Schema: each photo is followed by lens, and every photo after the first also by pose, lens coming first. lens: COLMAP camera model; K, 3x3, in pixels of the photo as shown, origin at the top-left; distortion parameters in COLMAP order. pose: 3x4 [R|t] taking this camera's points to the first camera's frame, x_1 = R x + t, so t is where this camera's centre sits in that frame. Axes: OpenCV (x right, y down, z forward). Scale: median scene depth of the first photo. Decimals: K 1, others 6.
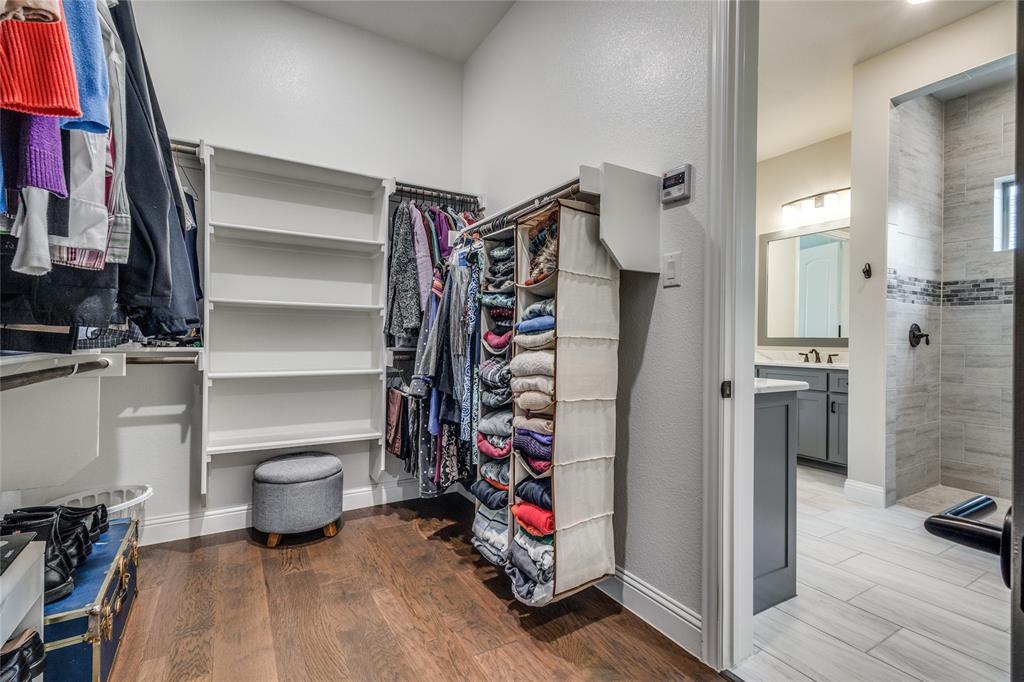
lens RADIAL K [[473.4, 0, 520.1], [0, 473.4, 340.4], [0, 0, 1]] dist [0.024481, -0.000862]
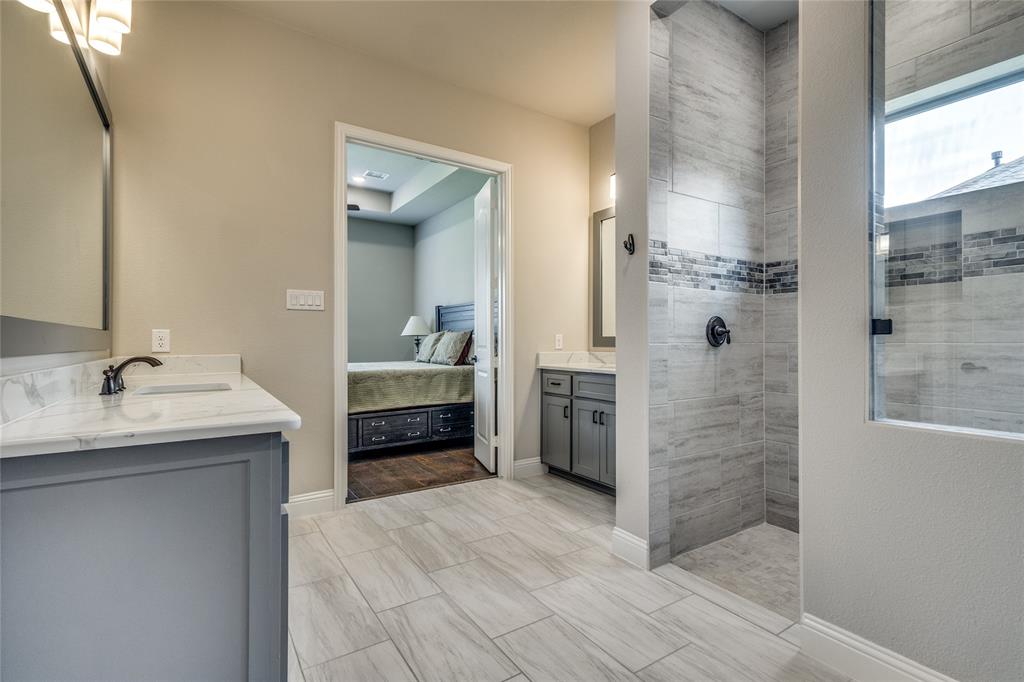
lens RADIAL K [[473.4, 0, 503.2], [0, 473.4, 341.1], [0, 0, 1]] dist [0.024481, -0.000862]
pose [[0.999735, -0.010912, 0.020249, 0.449352], [0.010944, 0.999939, -0.001500, 0.001760], [-0.020231, 0.001721, 0.999794, 0.242680]]
